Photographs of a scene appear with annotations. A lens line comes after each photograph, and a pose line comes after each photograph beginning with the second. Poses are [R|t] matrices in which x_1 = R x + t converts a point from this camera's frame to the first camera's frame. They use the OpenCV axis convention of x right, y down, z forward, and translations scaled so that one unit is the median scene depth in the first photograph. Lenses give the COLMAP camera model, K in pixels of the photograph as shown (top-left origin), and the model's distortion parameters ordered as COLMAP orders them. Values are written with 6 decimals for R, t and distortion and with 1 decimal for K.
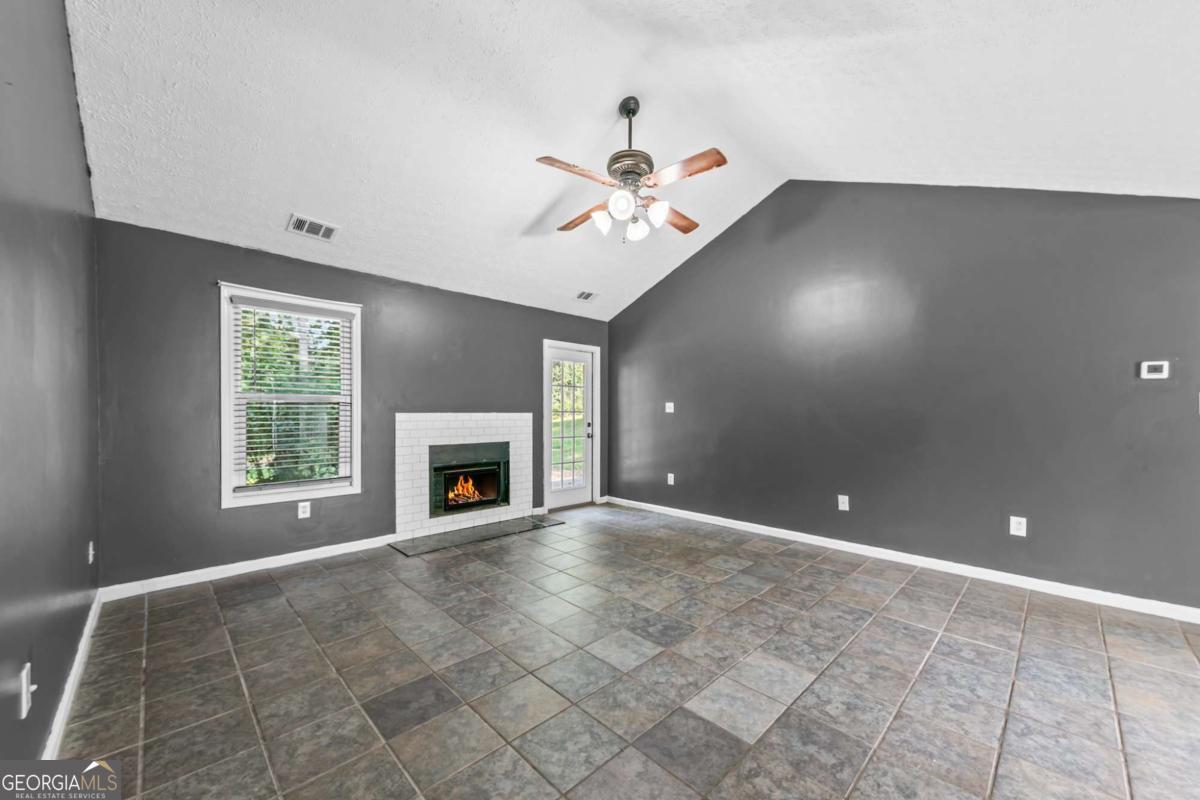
lens RADIAL K [[443.5, 0, 607.0], [0, 443.5, 430.2], [0, 0, 1]] dist [0.010269, -0.002451]
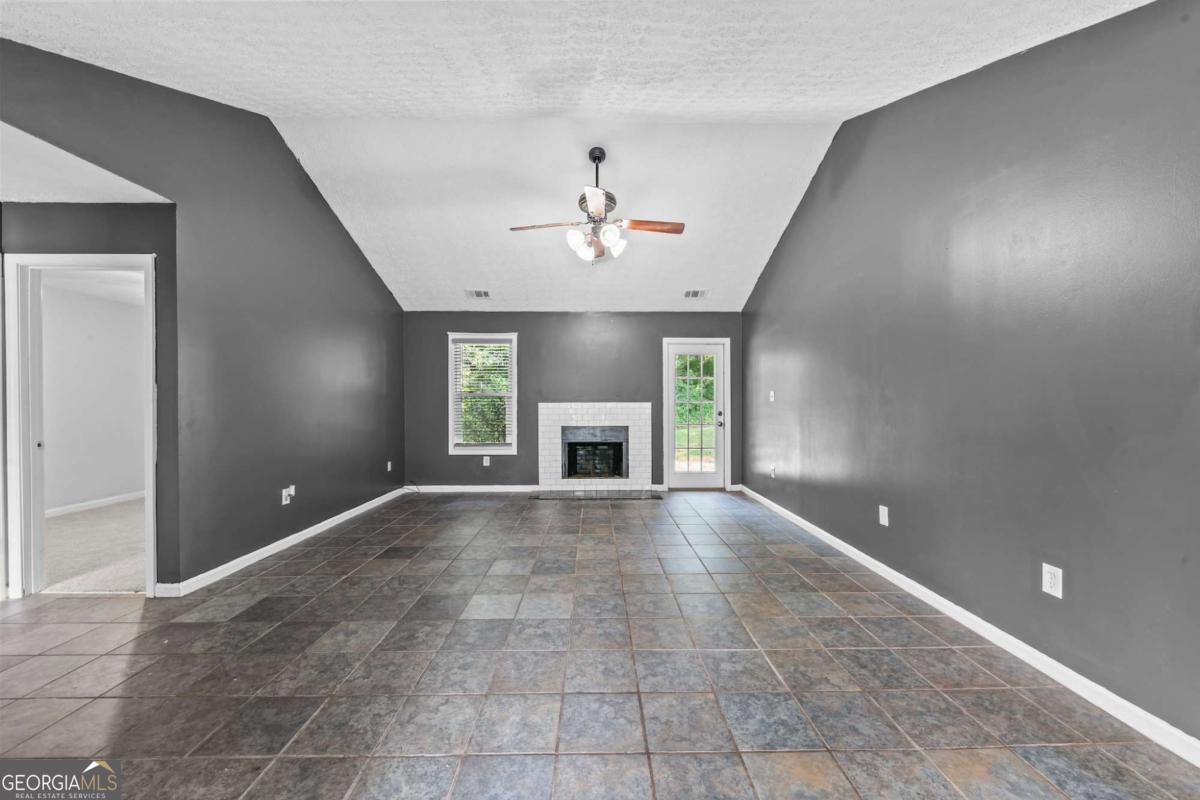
lens RADIAL K [[443.5, 0, 602.1], [0, 443.5, 406.3], [0, 0, 1]] dist [0.010269, -0.002451]
pose [[0.722275, -0.000045, -0.691606, 0.914368], [-0.024680, 0.999361, -0.025840, 0.009556], [0.691165, 0.035733, 0.721813, 0.122708]]
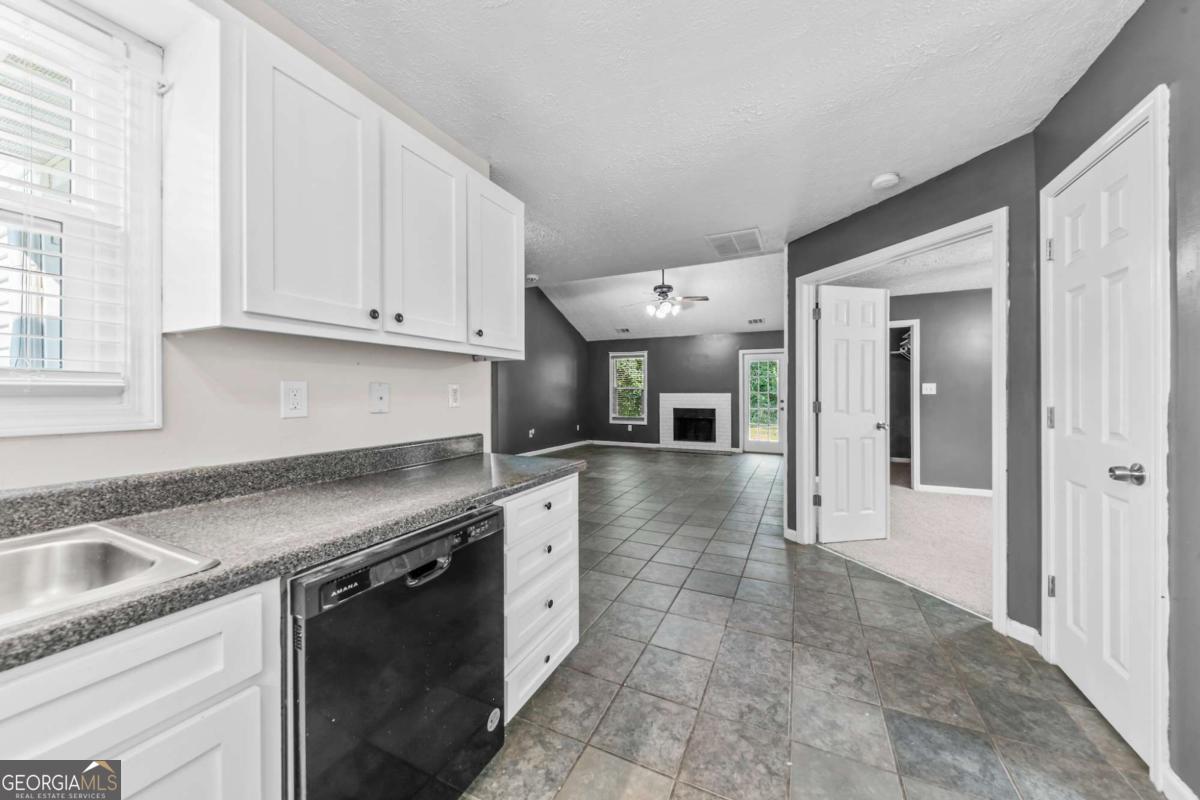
lens RADIAL K [[414.9, 0, 604.4], [0, 414.9, 393.5], [0, 0, 1]] dist [0.019225, -0.003047]
pose [[0.339478, -0.005054, -0.940600, 2.034089], [-0.040932, 0.998959, -0.020140, 0.027507], [0.939723, 0.045338, 0.338918, -0.043565]]
